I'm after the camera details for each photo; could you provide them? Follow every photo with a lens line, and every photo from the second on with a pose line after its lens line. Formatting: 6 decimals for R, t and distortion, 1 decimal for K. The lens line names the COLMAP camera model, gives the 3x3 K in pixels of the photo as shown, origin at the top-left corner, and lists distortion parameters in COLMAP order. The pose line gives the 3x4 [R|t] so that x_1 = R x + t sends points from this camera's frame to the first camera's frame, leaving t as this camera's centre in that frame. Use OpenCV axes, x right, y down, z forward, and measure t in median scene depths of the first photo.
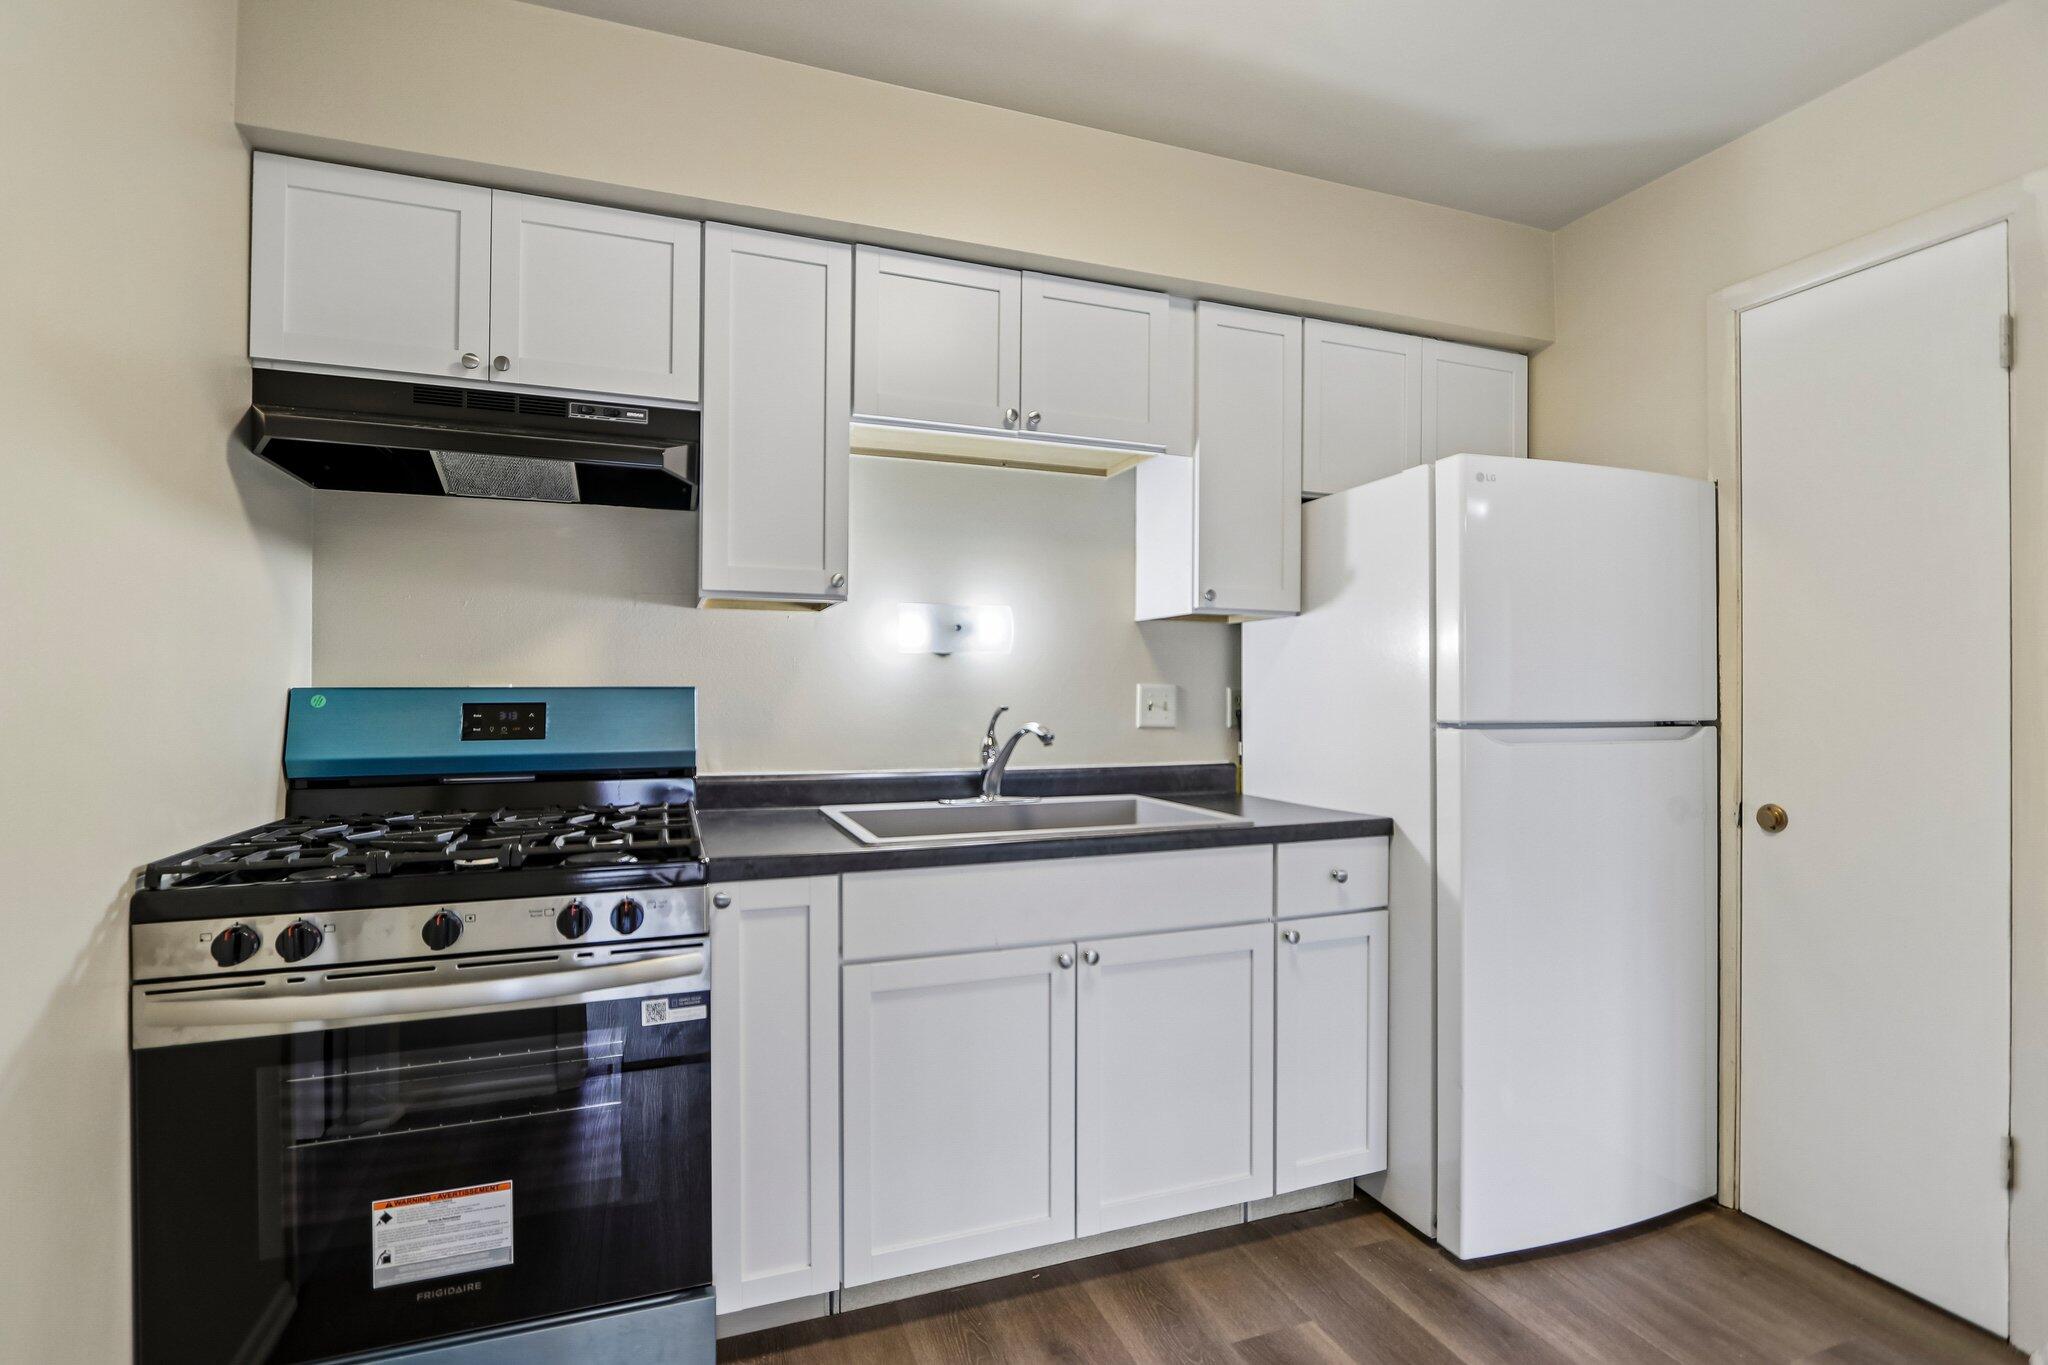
lens RADIAL K [[921.6, 0, 1024.0], [0, 921.6, 682.5], [0, 0, 1]] dist [-0.015405, -0.000169]
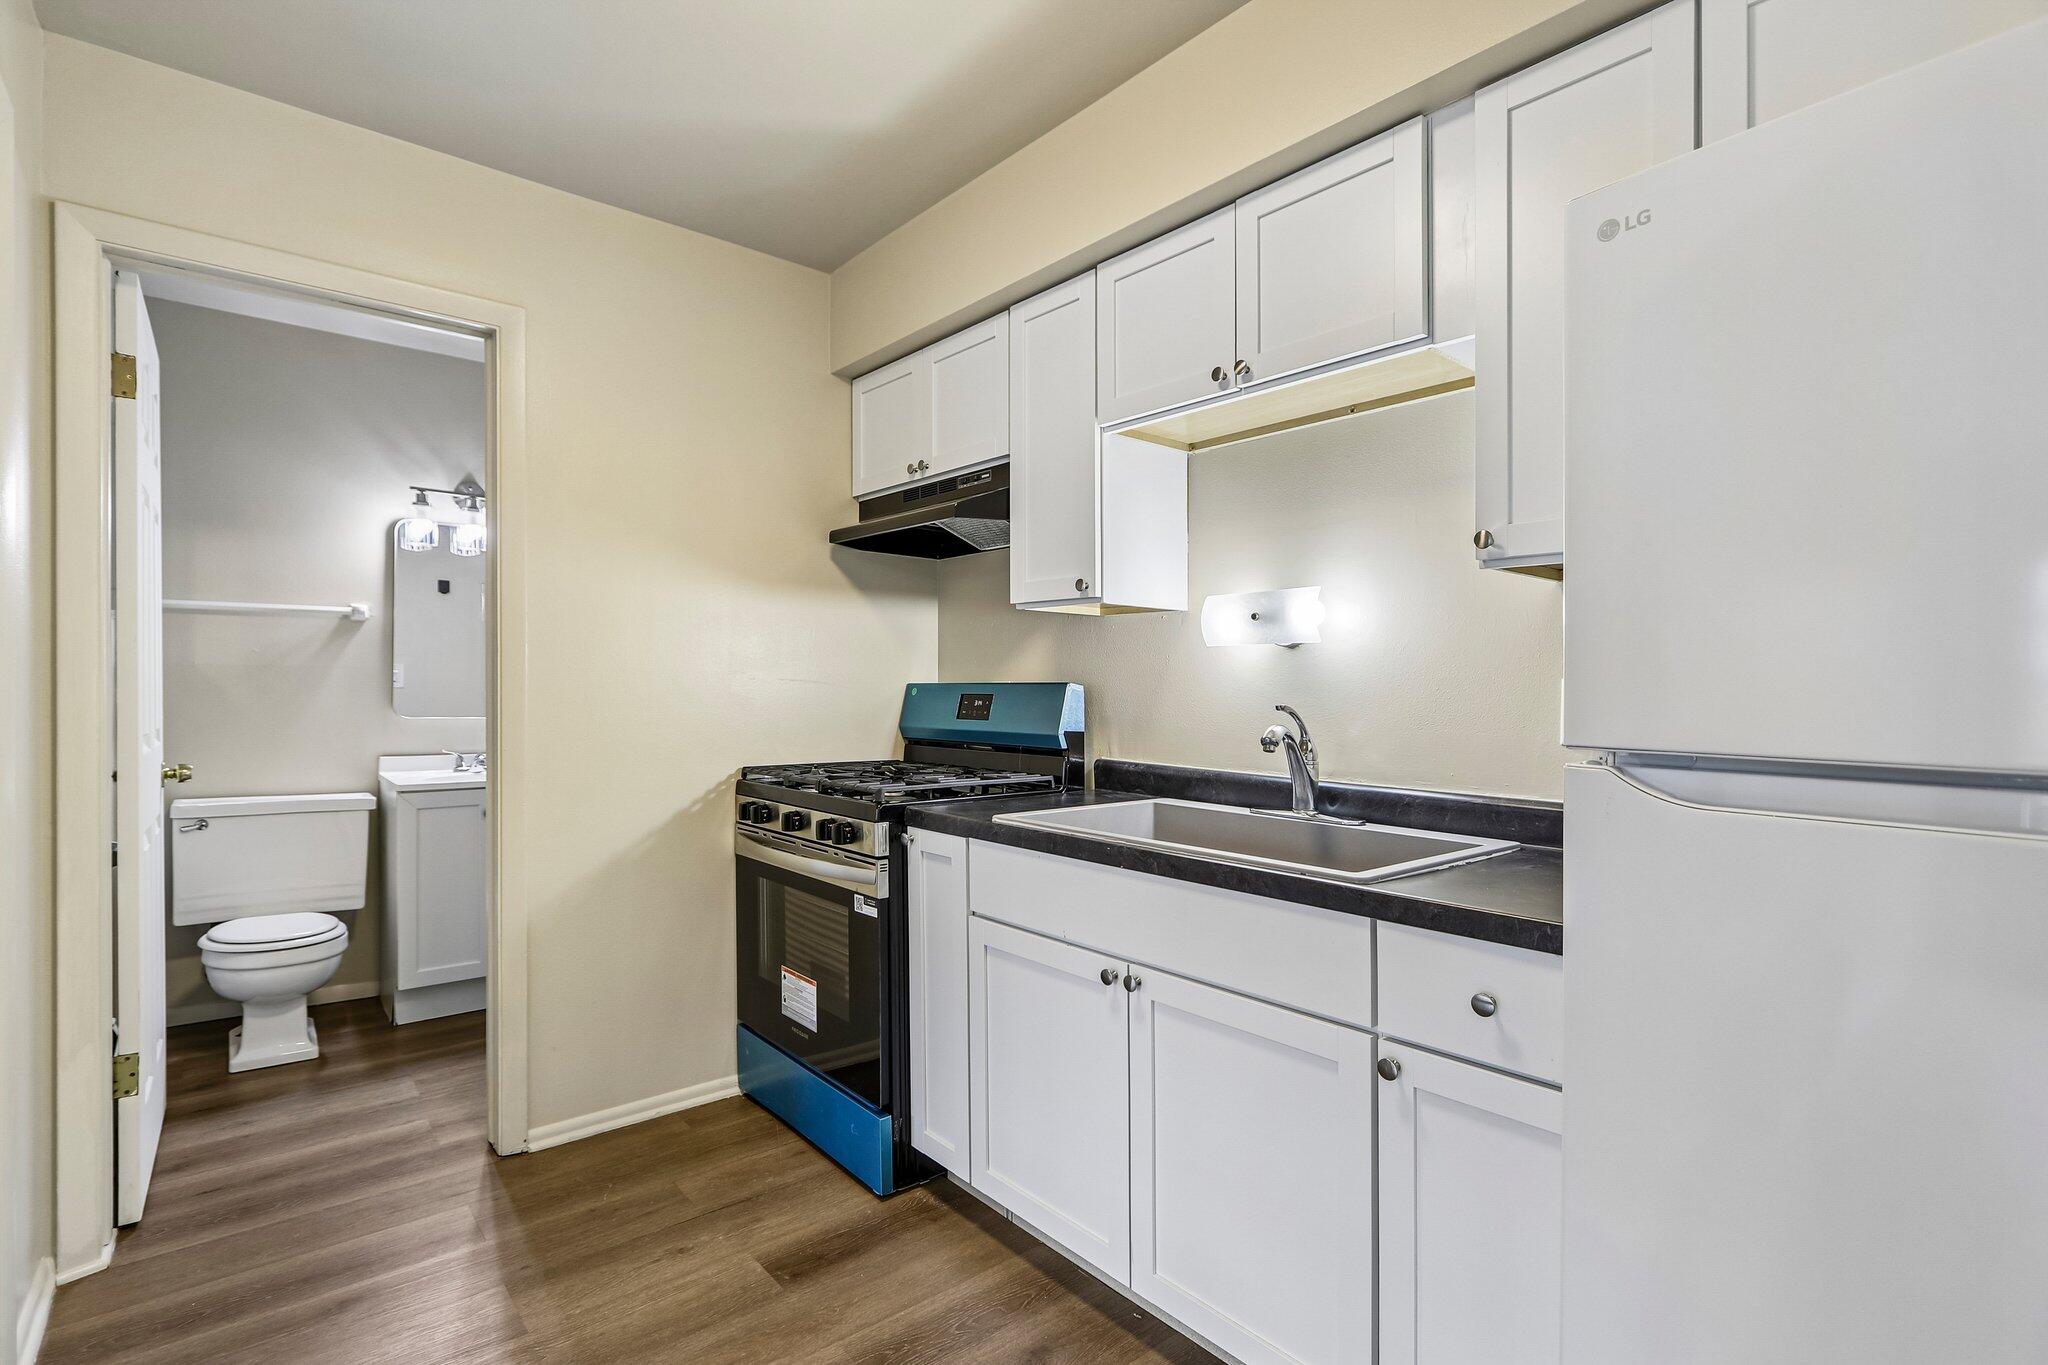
lens RADIAL K [[954.1, 0, 1008.1], [0, 954.1, 695.4], [0, 0, 1]] dist [-0.010401, -0.000148]
pose [[0.347334, 0.010880, -0.937678, 0.883488], [0.000674, 0.999930, 0.011852, 0.007498], [0.937741, -0.004749, 0.347302, 0.556644]]
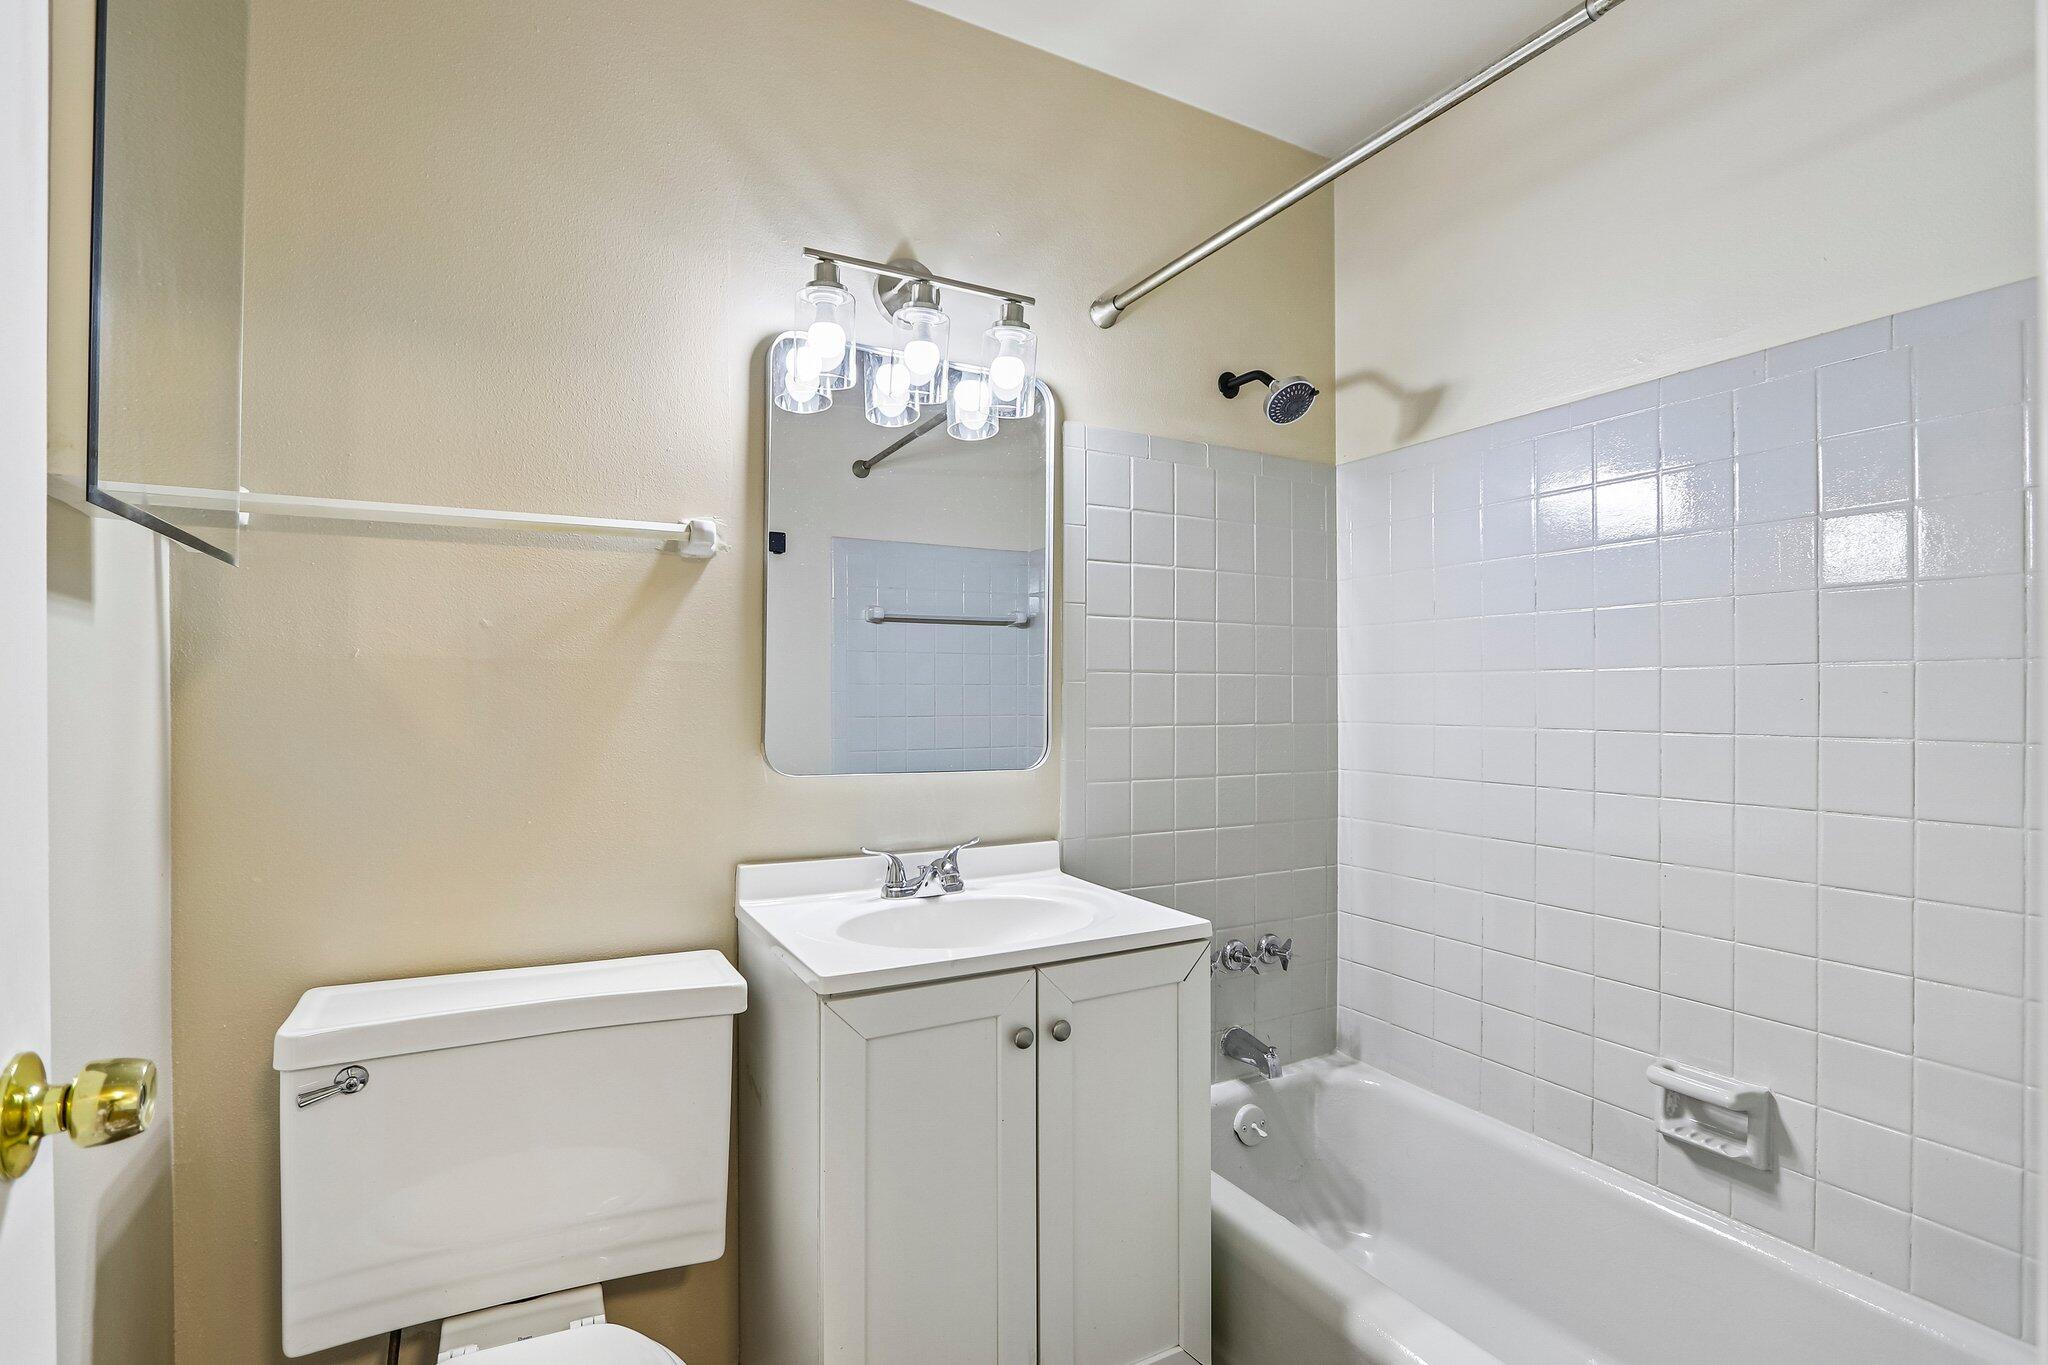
lens RADIAL K [[954.1, 0, 1008.1], [0, 954.1, 695.4], [0, 0, 1]] dist [-0.010401, -0.000148]
pose [[0.139016, 0.001710, -0.990289, -0.547333], [0.009969, 0.999945, 0.003126, 0.000613], [0.990240, -0.010307, 0.138991, 0.132564]]
